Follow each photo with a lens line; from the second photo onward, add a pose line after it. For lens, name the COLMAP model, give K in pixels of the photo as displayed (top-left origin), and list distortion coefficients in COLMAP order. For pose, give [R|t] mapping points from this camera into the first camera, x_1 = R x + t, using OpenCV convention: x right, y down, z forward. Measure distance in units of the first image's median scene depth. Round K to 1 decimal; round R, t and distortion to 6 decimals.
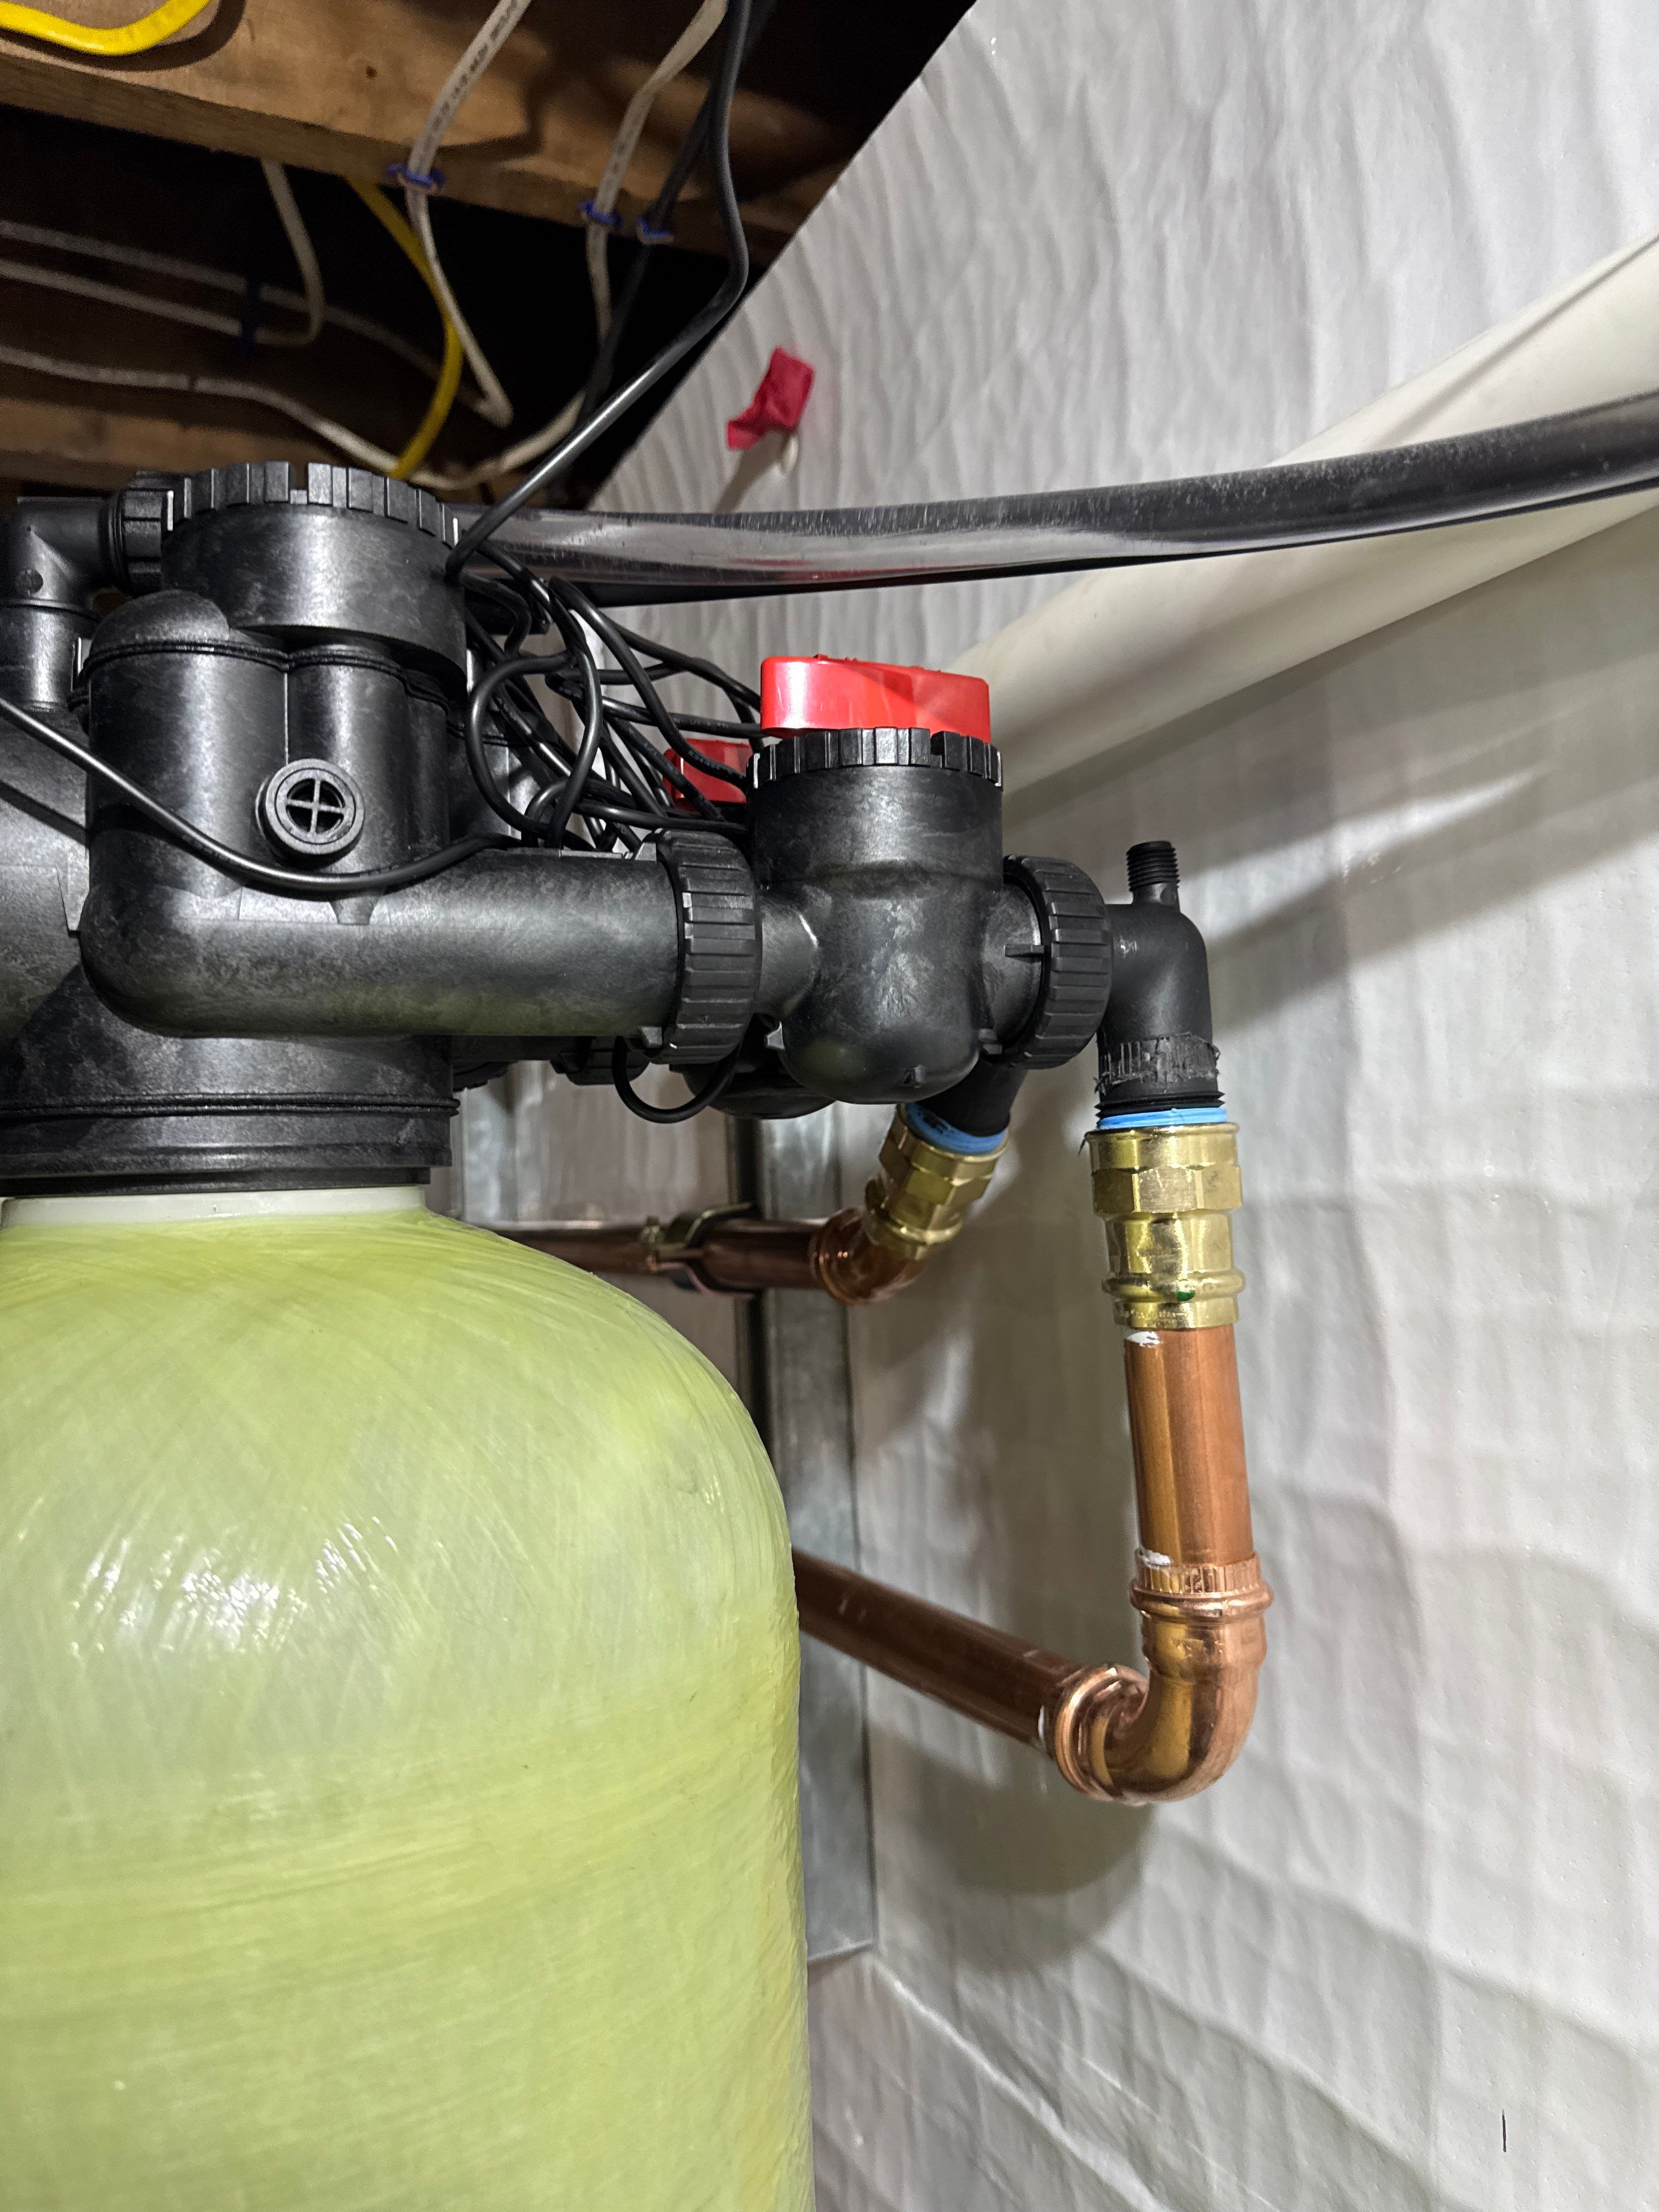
lens RADIAL K [[1549.8, 0, 794.5], [0, 1549.8, 1104.1], [0, 0, 1]] dist [0.028216, -0.037845]
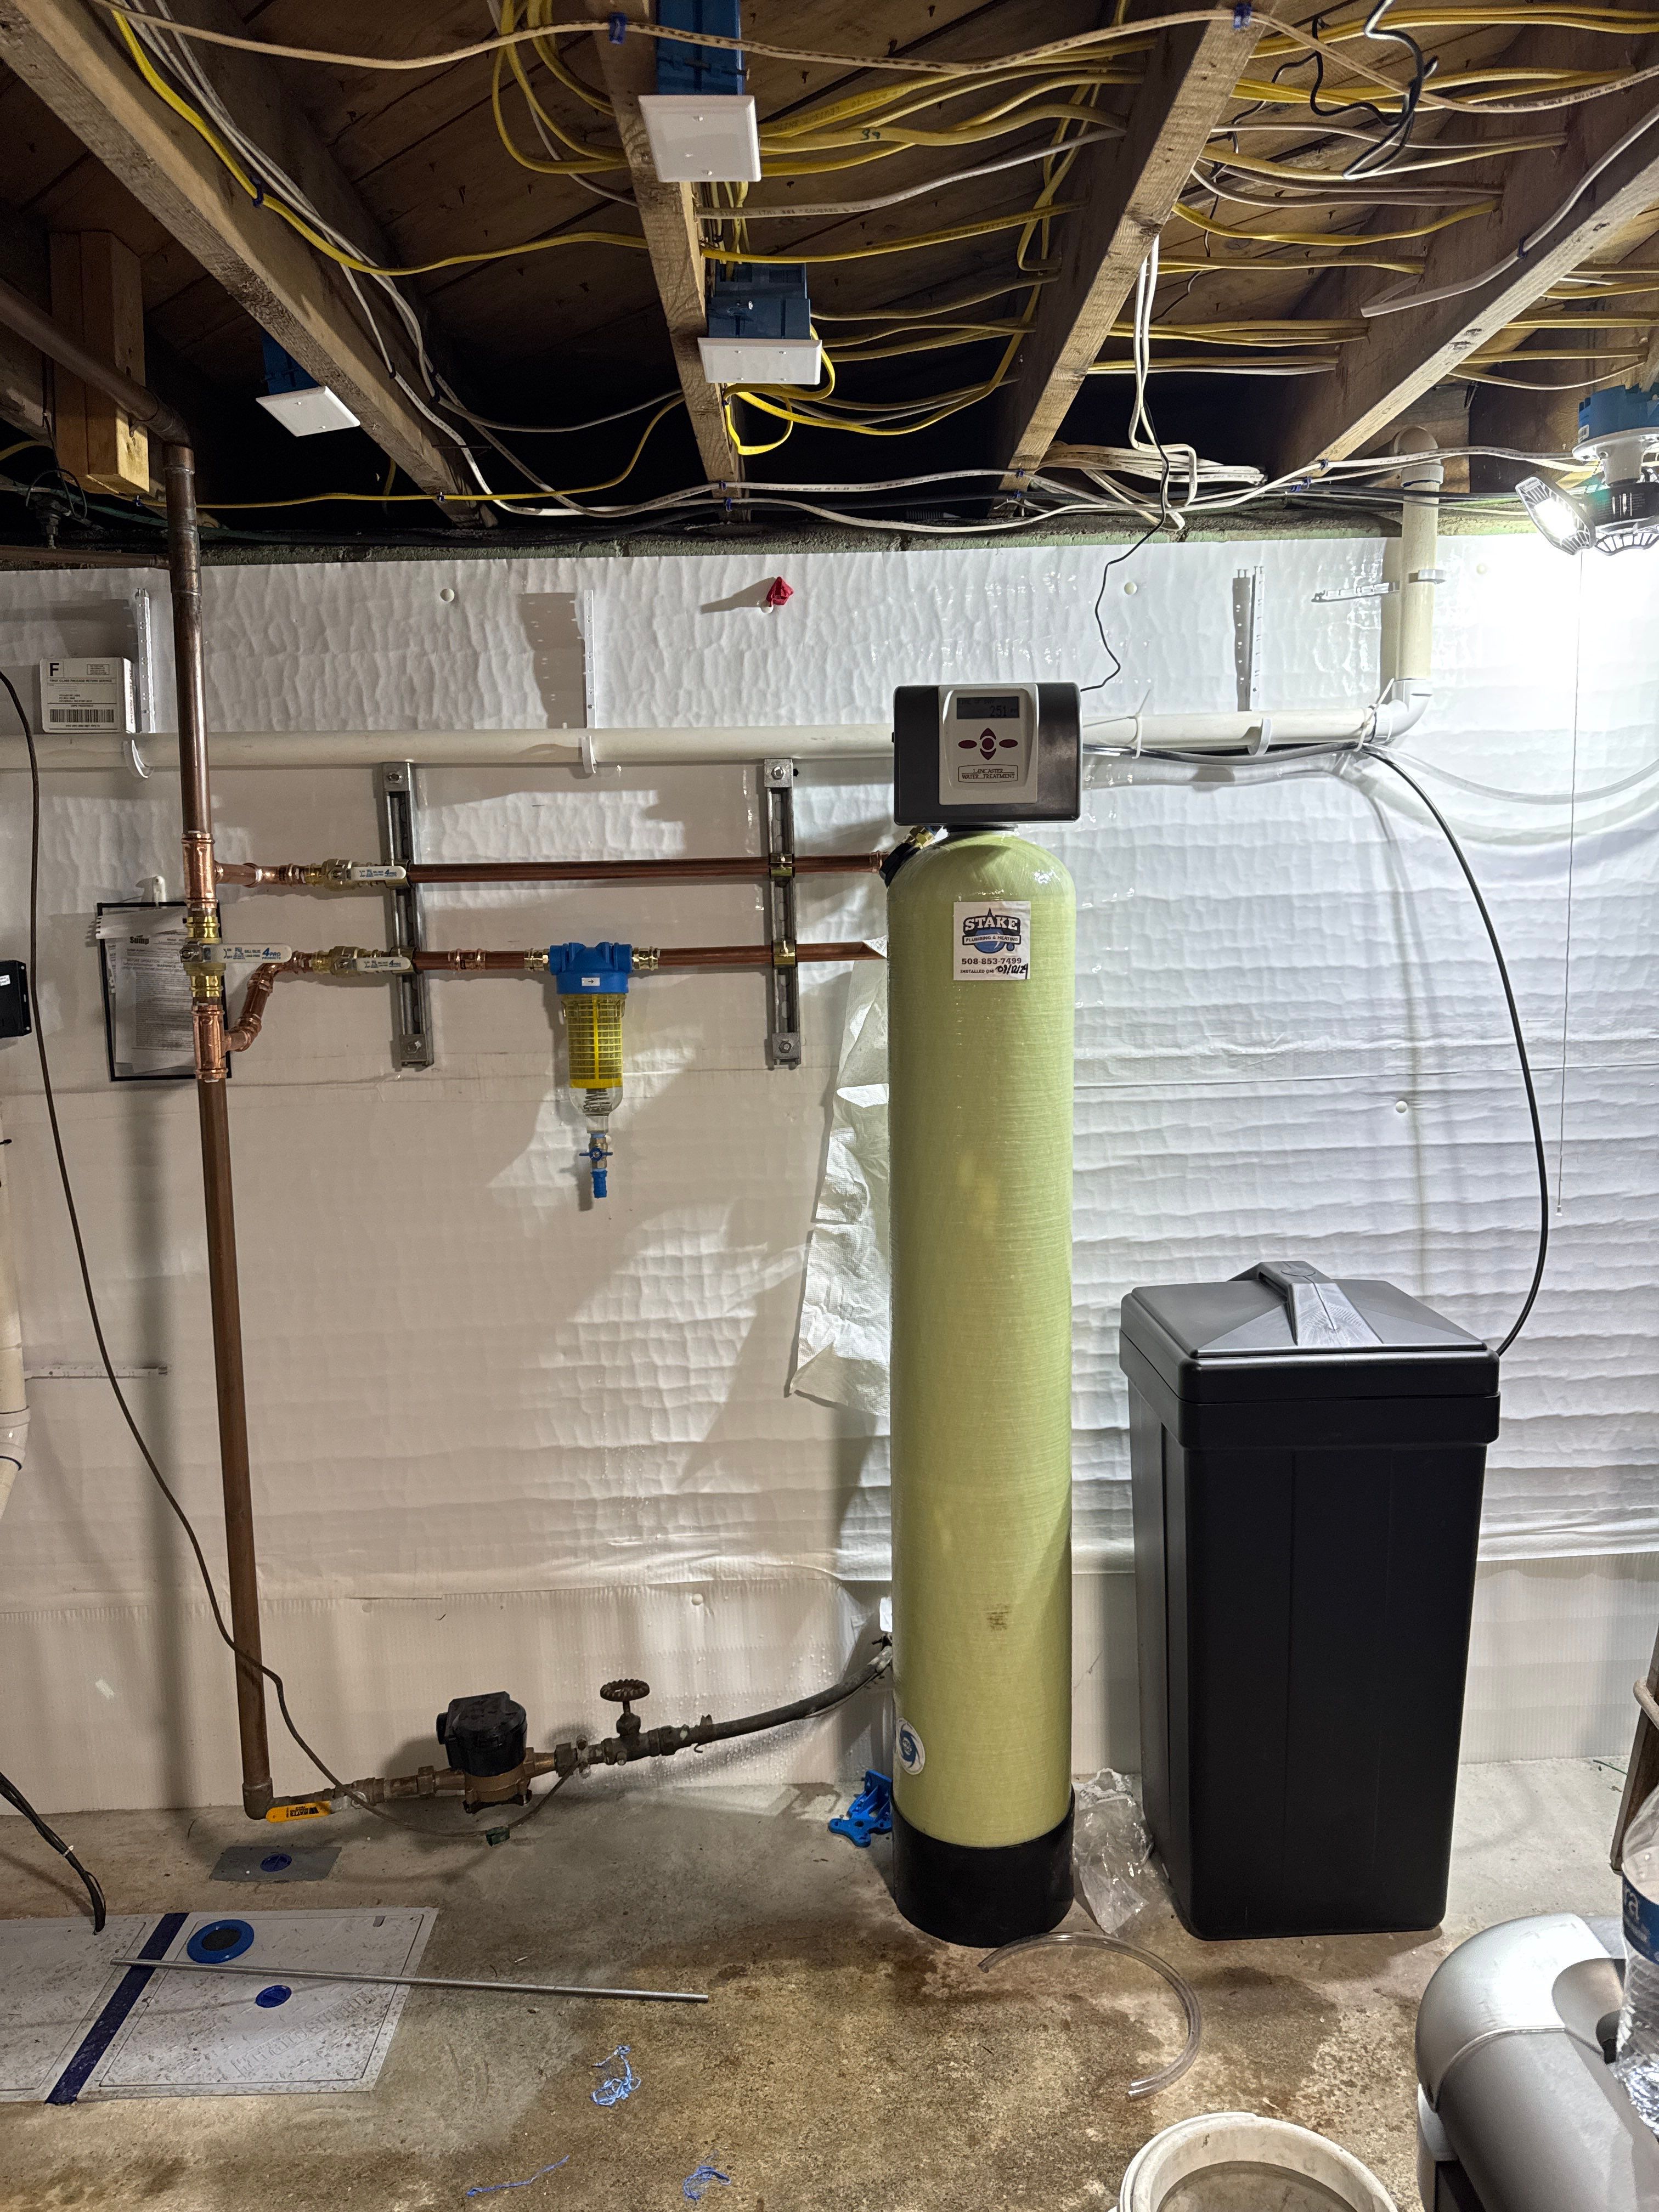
lens RADIAL K [[1577.3, 0, 831.4], [0, 1577.3, 1112.7], [0, 0, 1]] dist [0.154241, -0.186461]
pose [[0.426544, -0.090211, 0.899957, -4.049721], [-0.037044, 0.992436, 0.117039, 0.284640], [-0.903708, -0.083260, 0.419976, -0.754388]]
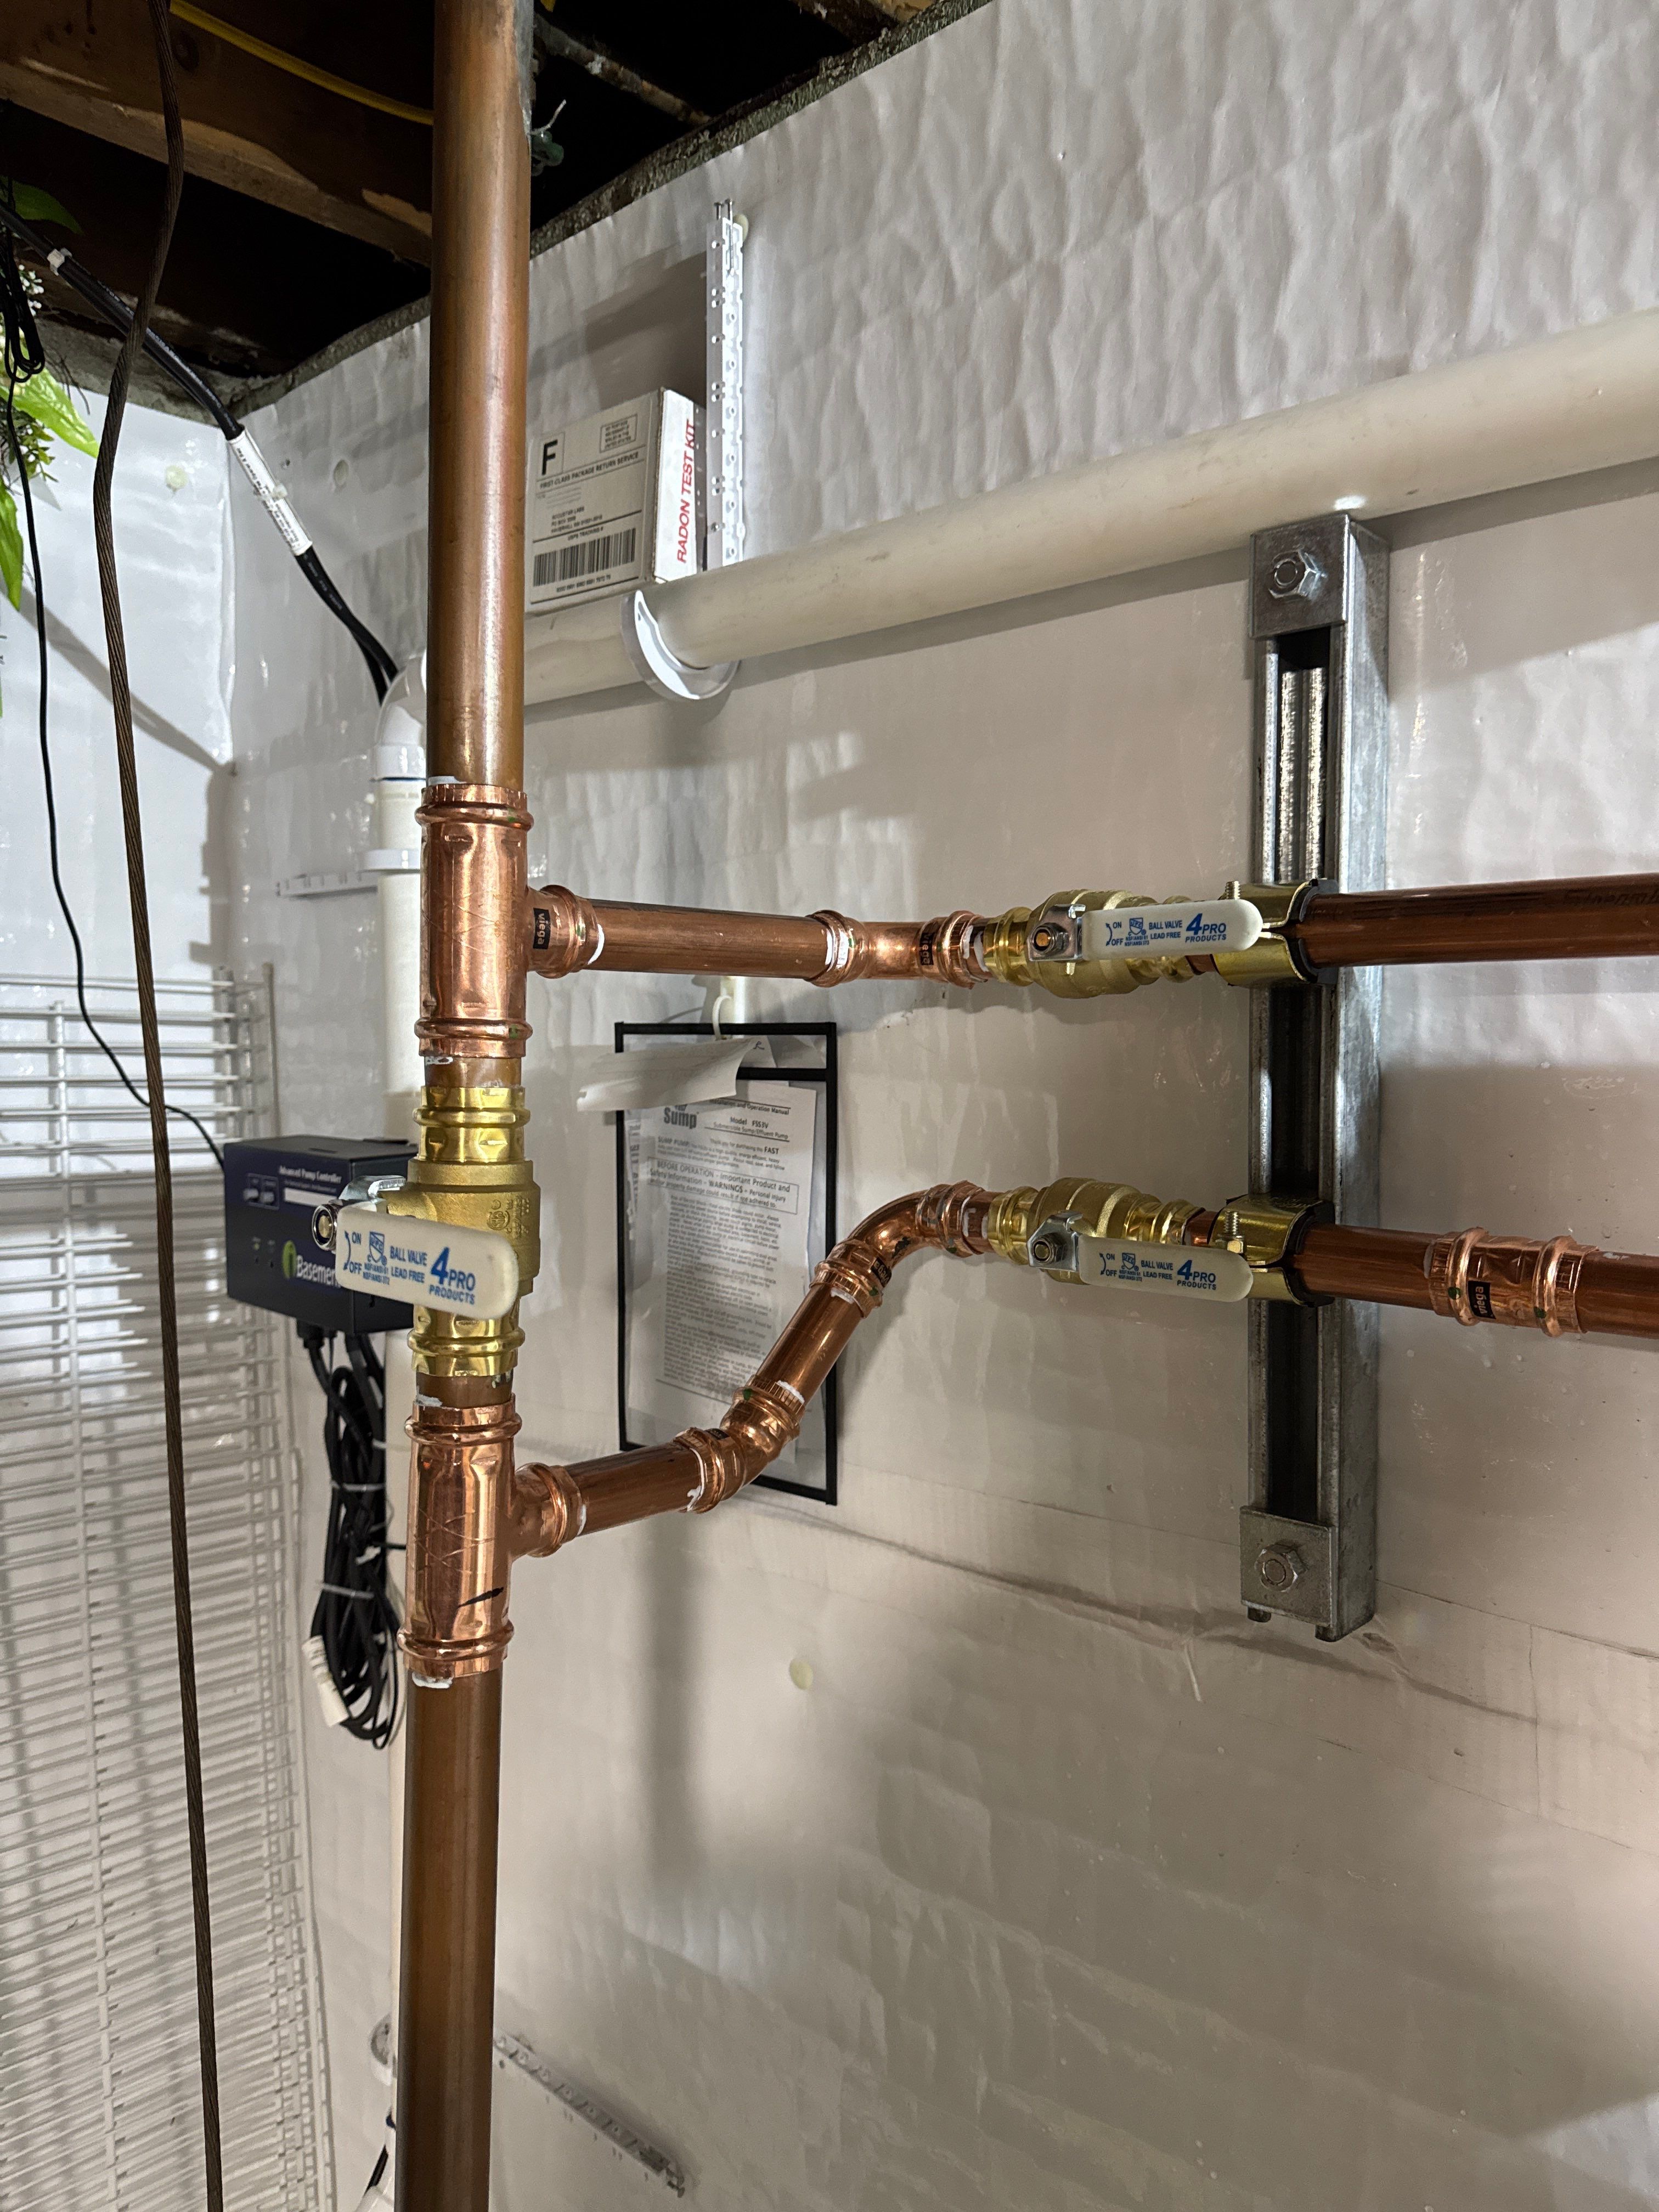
lens RADIAL K [[1584.4, 0, 829.5], [0, 1584.4, 1106.0], [0, 0, 1]] dist [-0.002623, -0.004974]
pose [[0.927067, 0.017020, 0.374509, -1.268431], [-0.051878, 0.995182, 0.083193, 0.239208], [-0.371289, -0.096554, 0.923484, 1.262922]]
